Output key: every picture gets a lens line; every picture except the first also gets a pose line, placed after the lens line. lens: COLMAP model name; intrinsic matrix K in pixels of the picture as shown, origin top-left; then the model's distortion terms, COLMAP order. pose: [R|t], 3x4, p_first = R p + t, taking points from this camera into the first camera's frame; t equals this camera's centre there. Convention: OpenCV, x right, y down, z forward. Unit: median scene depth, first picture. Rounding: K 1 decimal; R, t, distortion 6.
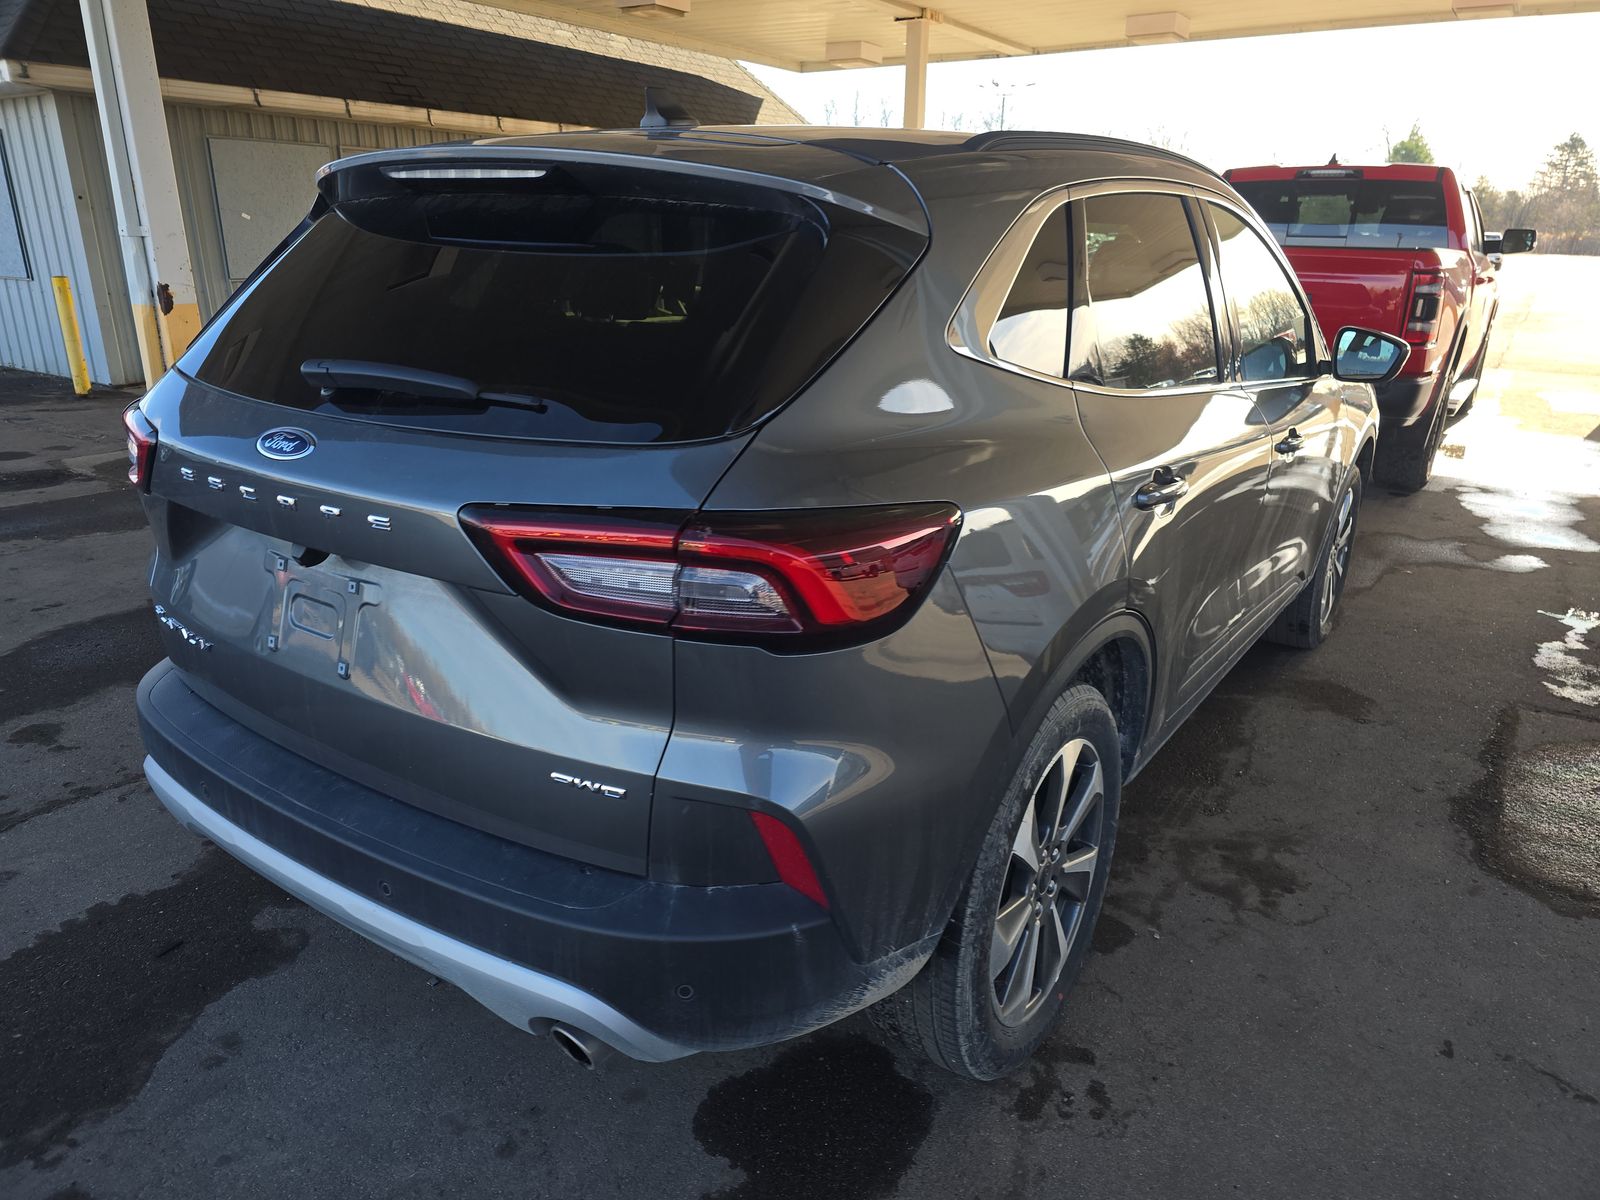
lens RADIAL K [[1075.1, 0, 798.6], [0, 1075.1, 601.3], [0, 0, 1]] dist [0.042671, -0.045361]
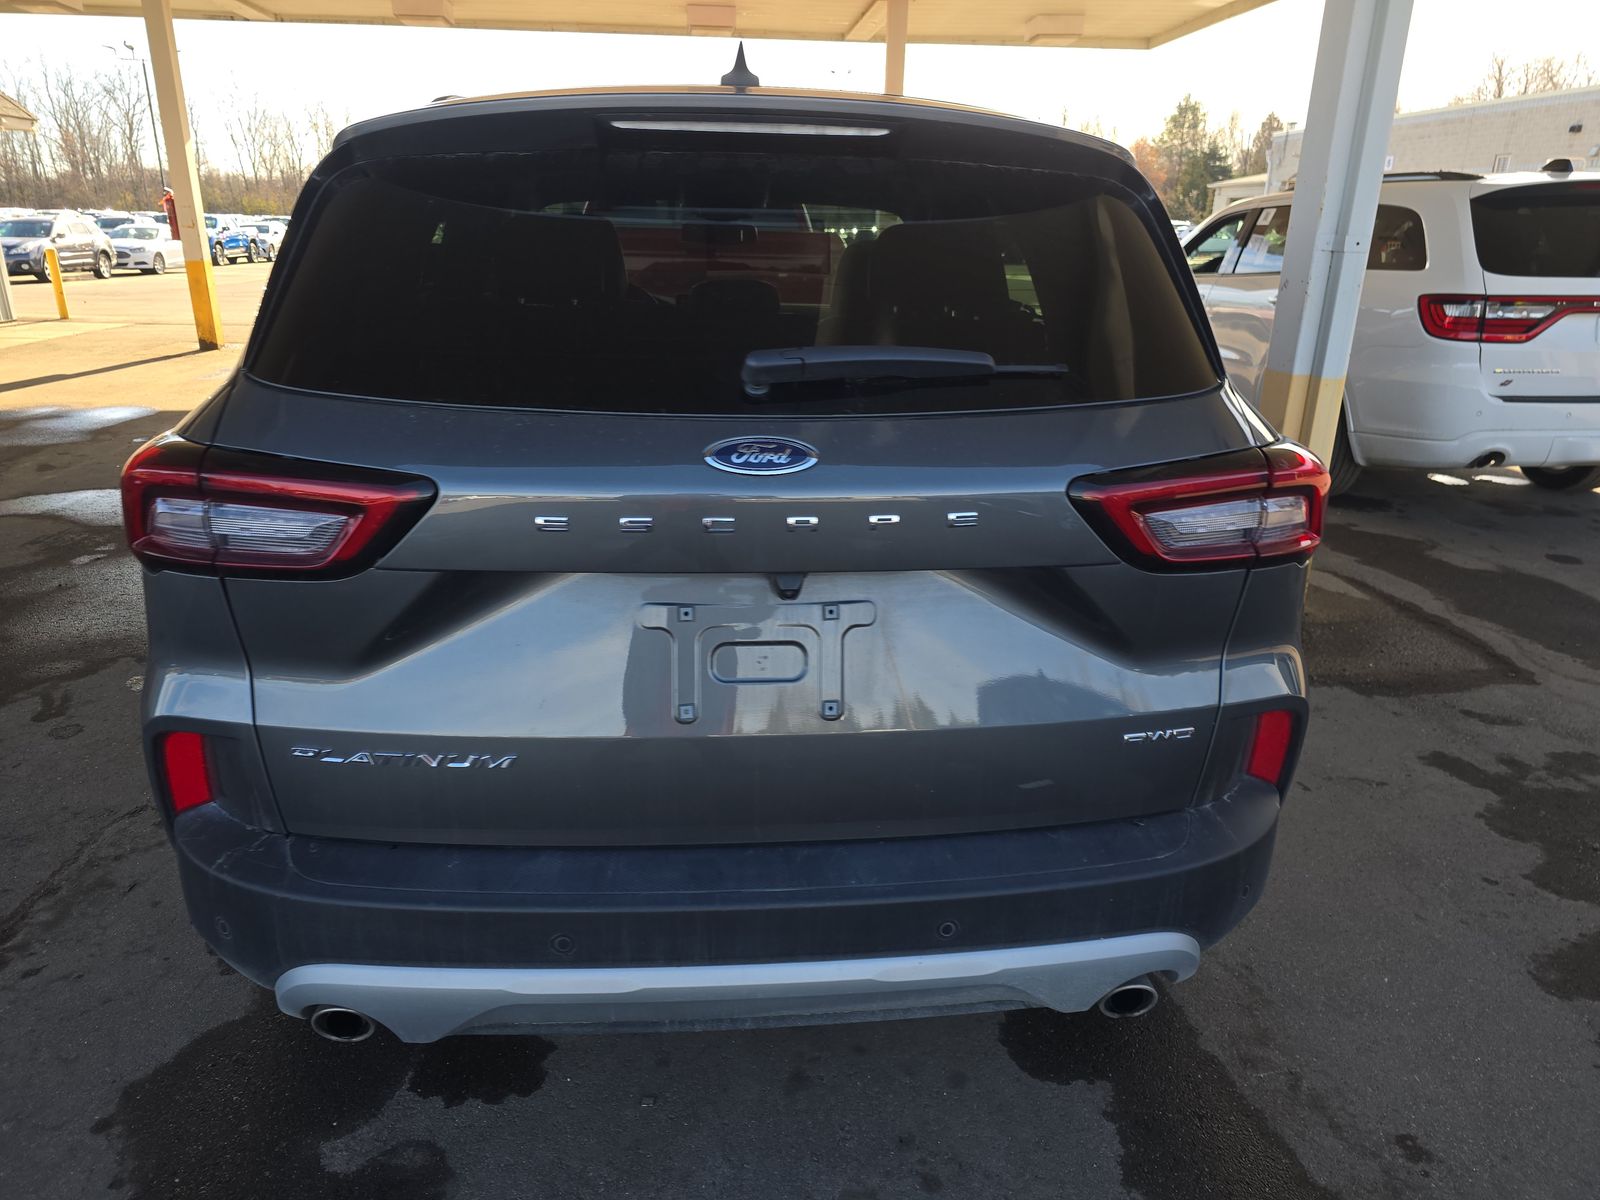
lens RADIAL K [[1075.1, 0, 793.3], [0, 1075.1, 598.0], [0, 0, 1]] dist [0.042671, -0.045361]
pose [[0.767465, -0.212203, 0.604952, -0.905322], [0.207155, 0.975094, 0.079235, -0.094178], [-0.606699, 0.064509, 0.792310, 0.330899]]
